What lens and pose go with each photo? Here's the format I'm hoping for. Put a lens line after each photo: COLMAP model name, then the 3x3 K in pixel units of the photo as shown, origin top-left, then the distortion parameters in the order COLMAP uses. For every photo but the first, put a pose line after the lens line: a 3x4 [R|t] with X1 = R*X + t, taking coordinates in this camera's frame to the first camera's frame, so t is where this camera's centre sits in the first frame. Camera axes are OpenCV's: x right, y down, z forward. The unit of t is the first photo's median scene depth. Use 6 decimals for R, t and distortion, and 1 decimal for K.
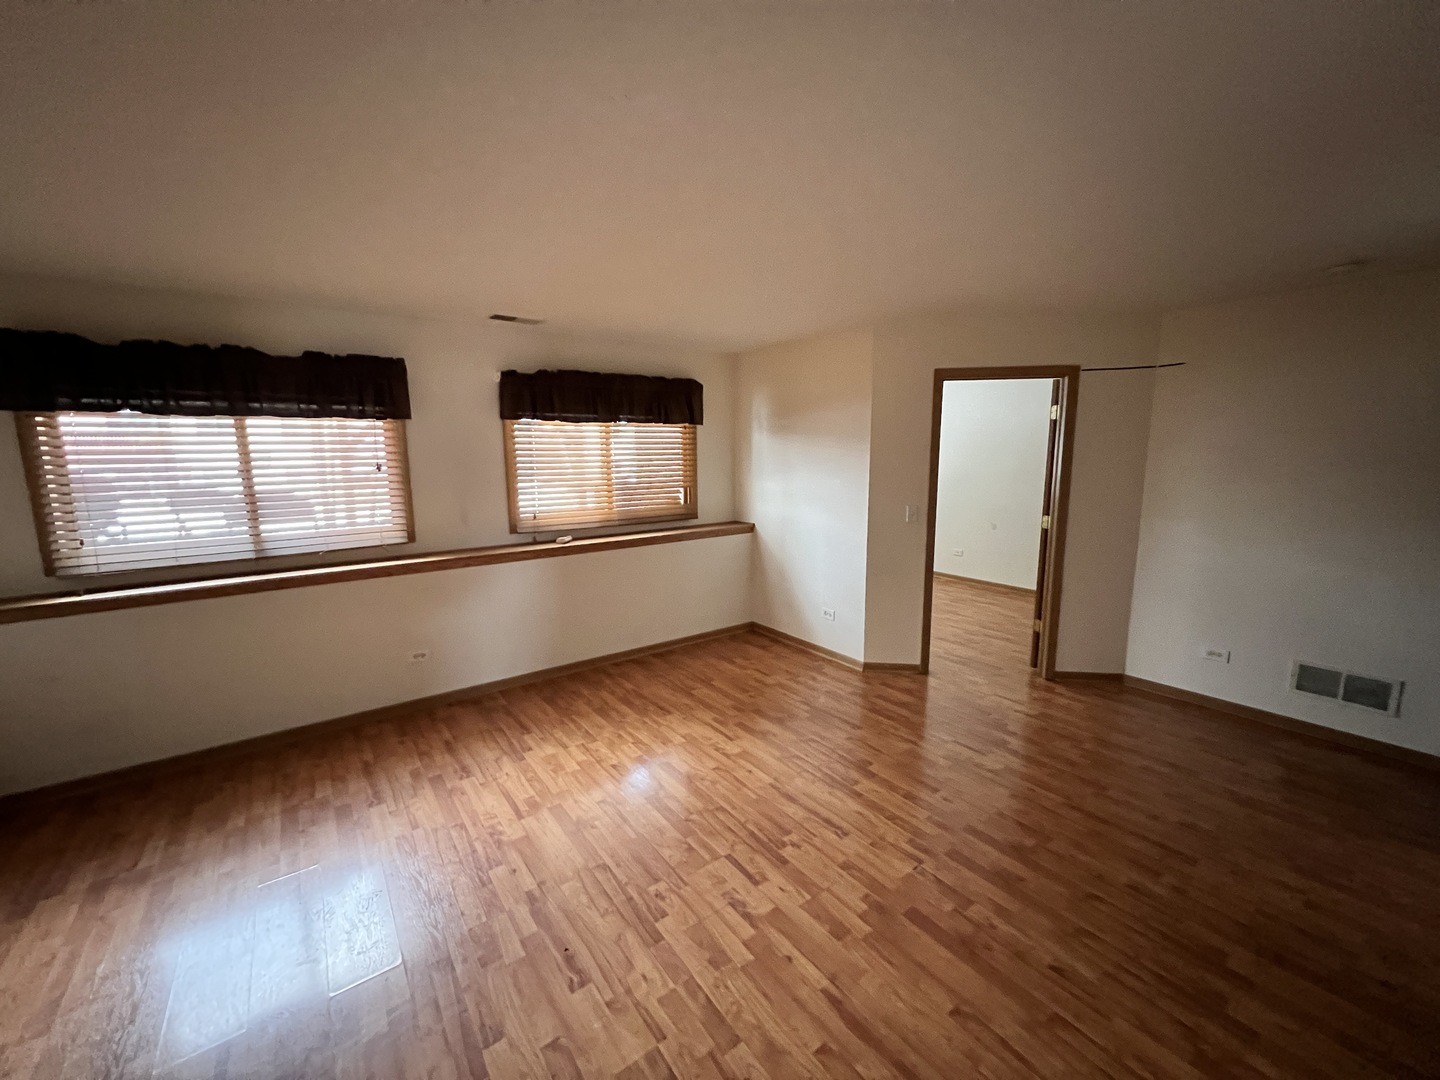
lens RADIAL K [[574.0, 0, 716.4], [0, 574.0, 537.1], [0, 0, 1]] dist [-0.000239, -0.000280]
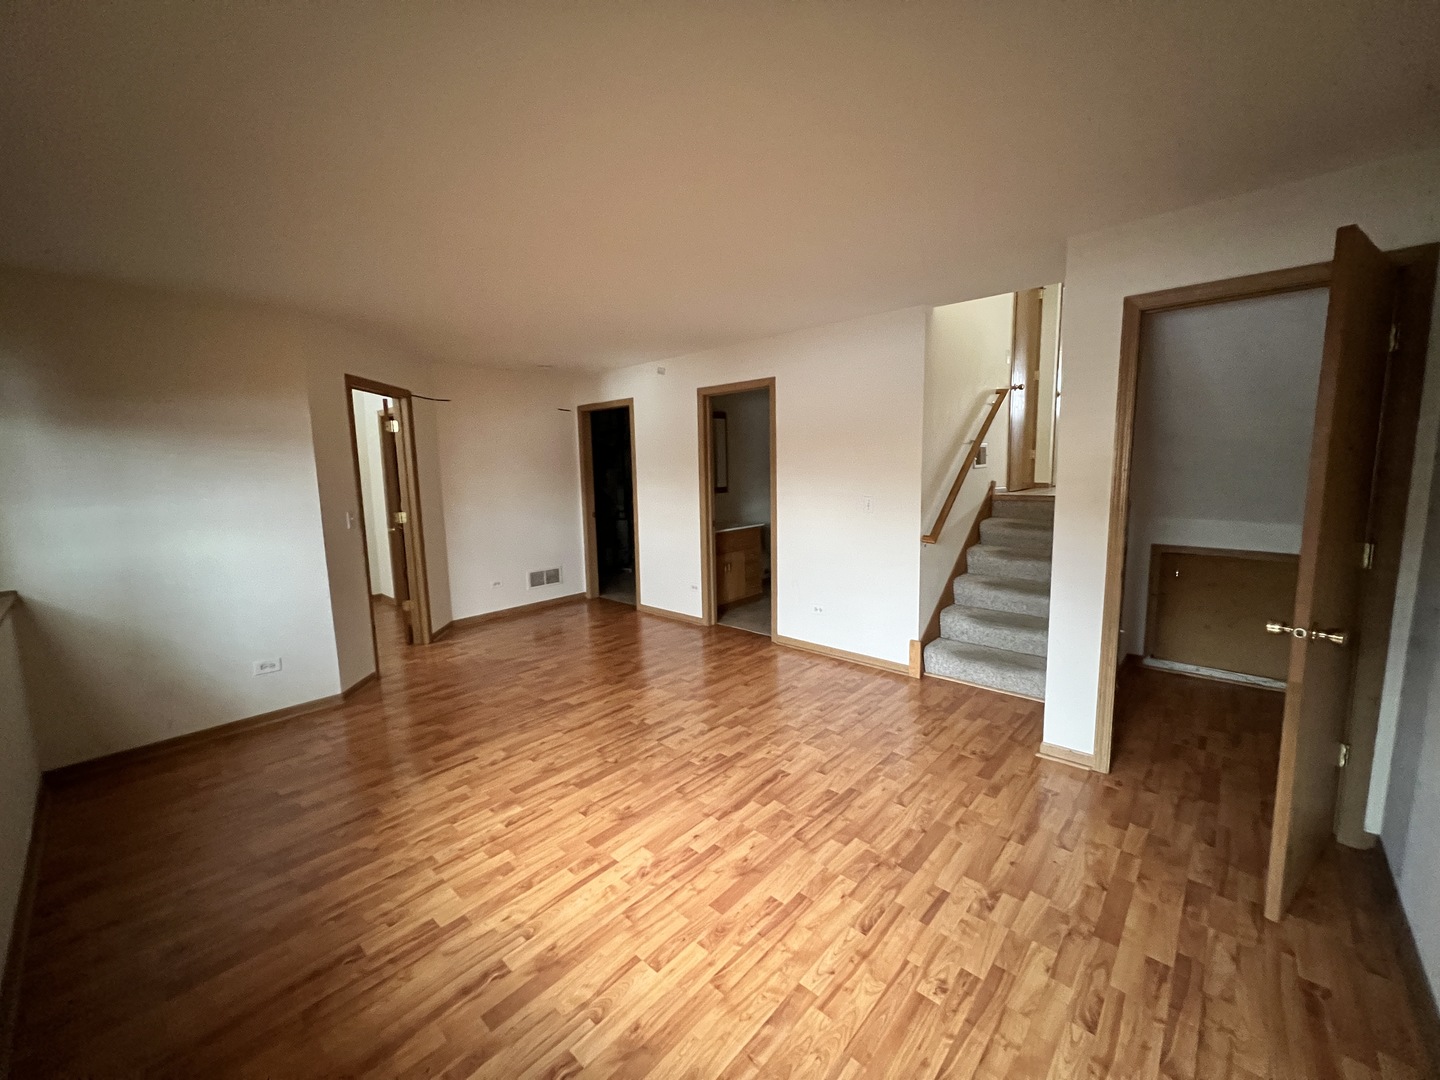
lens RADIAL K [[574.0, 0, 716.4], [0, 574.0, 537.1], [0, 0, 1]] dist [-0.000239, -0.000280]
pose [[-0.191931, -0.110921, 0.975120, -1.146142], [0.176358, 0.973520, 0.145452, -0.069497], [-0.965433, 0.199887, -0.167287, 0.909907]]
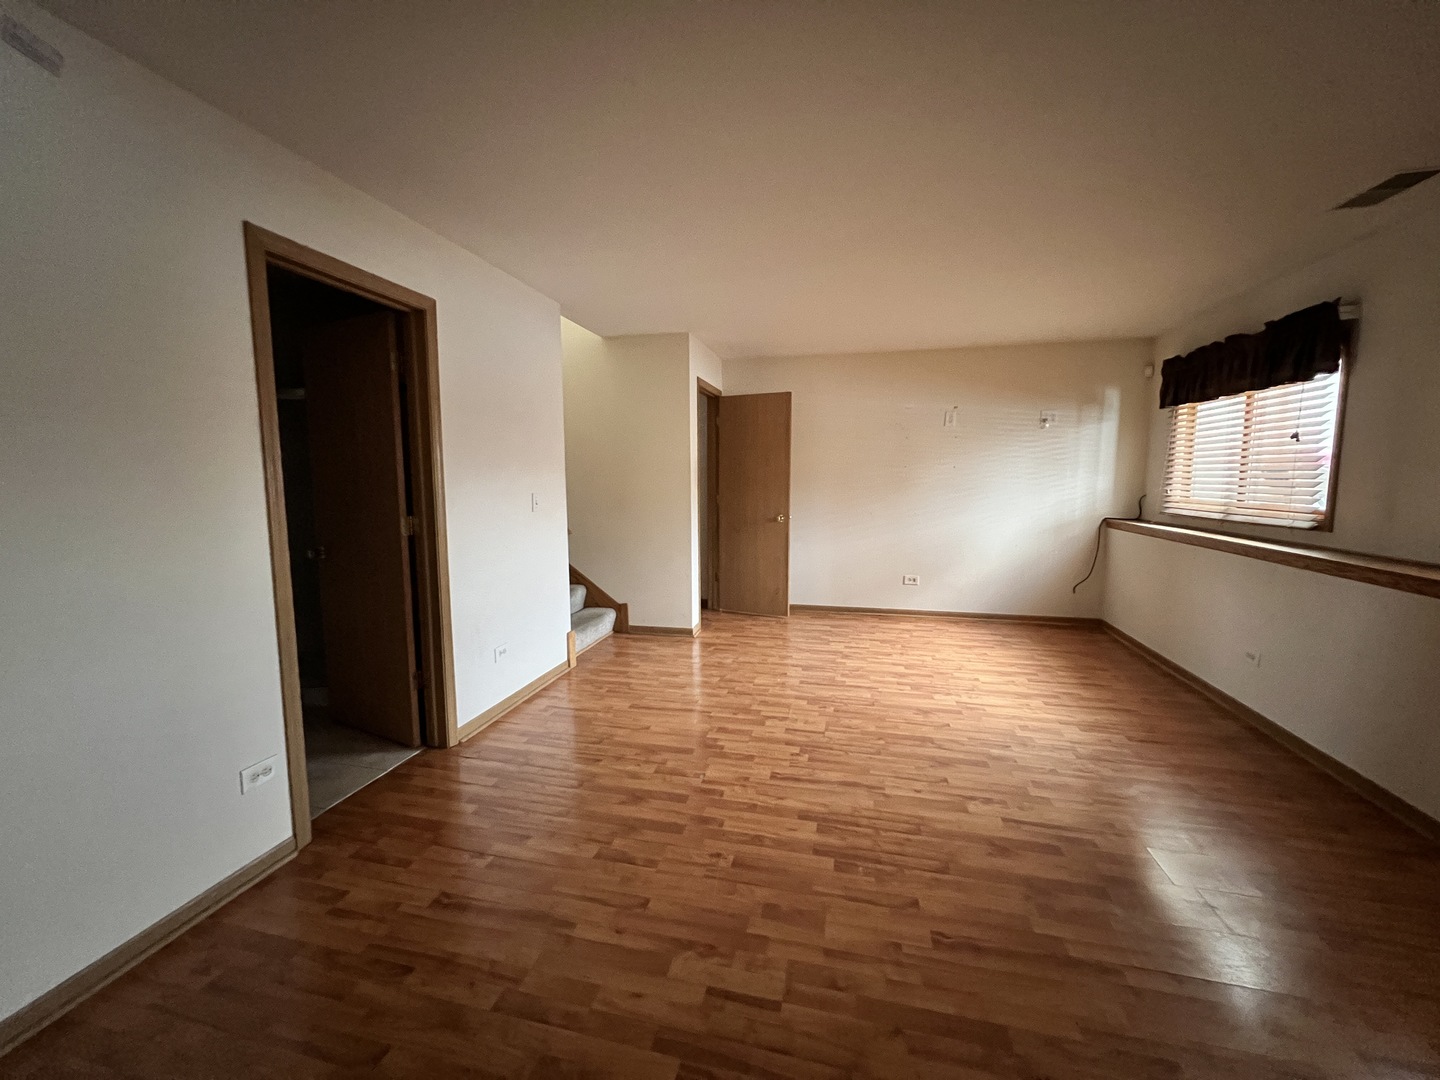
lens RADIAL K [[574.0, 0, 716.4], [0, 574.0, 537.1], [0, 0, 1]] dist [-0.000239, -0.000280]
pose [[-0.765431, 0.080491, -0.638464, 0.899563], [-0.091333, 0.968515, 0.231597, -0.131285], [0.637004, 0.235584, -0.733980, 1.538457]]
